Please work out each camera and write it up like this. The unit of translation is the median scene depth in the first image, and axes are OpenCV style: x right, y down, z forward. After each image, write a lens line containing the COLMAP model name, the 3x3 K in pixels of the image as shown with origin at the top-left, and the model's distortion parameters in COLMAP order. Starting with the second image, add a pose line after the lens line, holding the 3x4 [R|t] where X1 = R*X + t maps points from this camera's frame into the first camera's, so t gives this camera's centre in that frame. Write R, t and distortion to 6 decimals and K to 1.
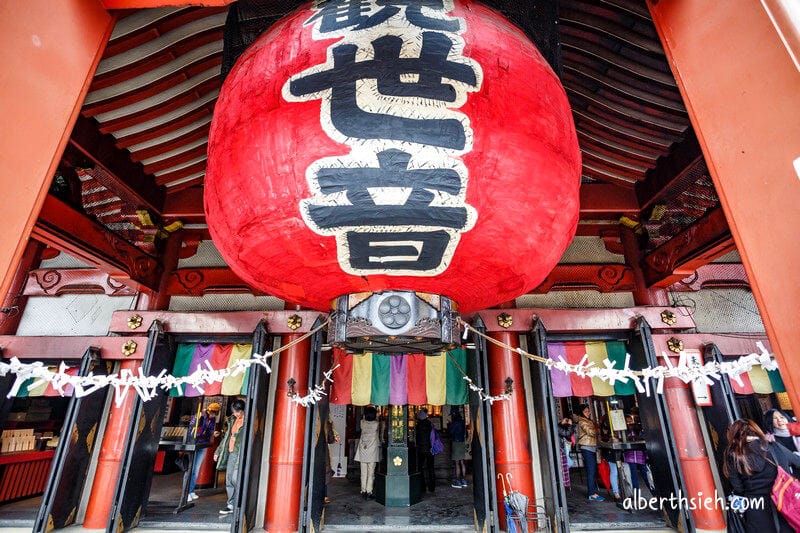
lens RADIAL K [[390.2, 0, 401.8], [0, 390.2, 260.4], [0, 0, 1]] dist [-0.051602, 0.002667]
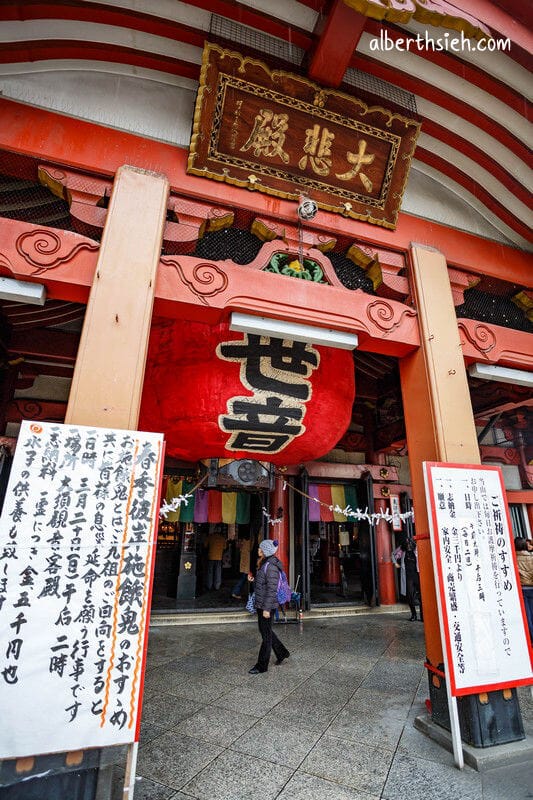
lens RADIAL K [[390.2, 0, 269.4], [0, 390.2, 399.3], [0, 0, 1]] dist [-0.051602, 0.002667]
pose [[0.944624, 0.123174, 0.304161, -0.585707], [-0.138357, 0.989964, 0.028792, -0.299428], [-0.297562, -0.069280, 0.952186, -0.779629]]
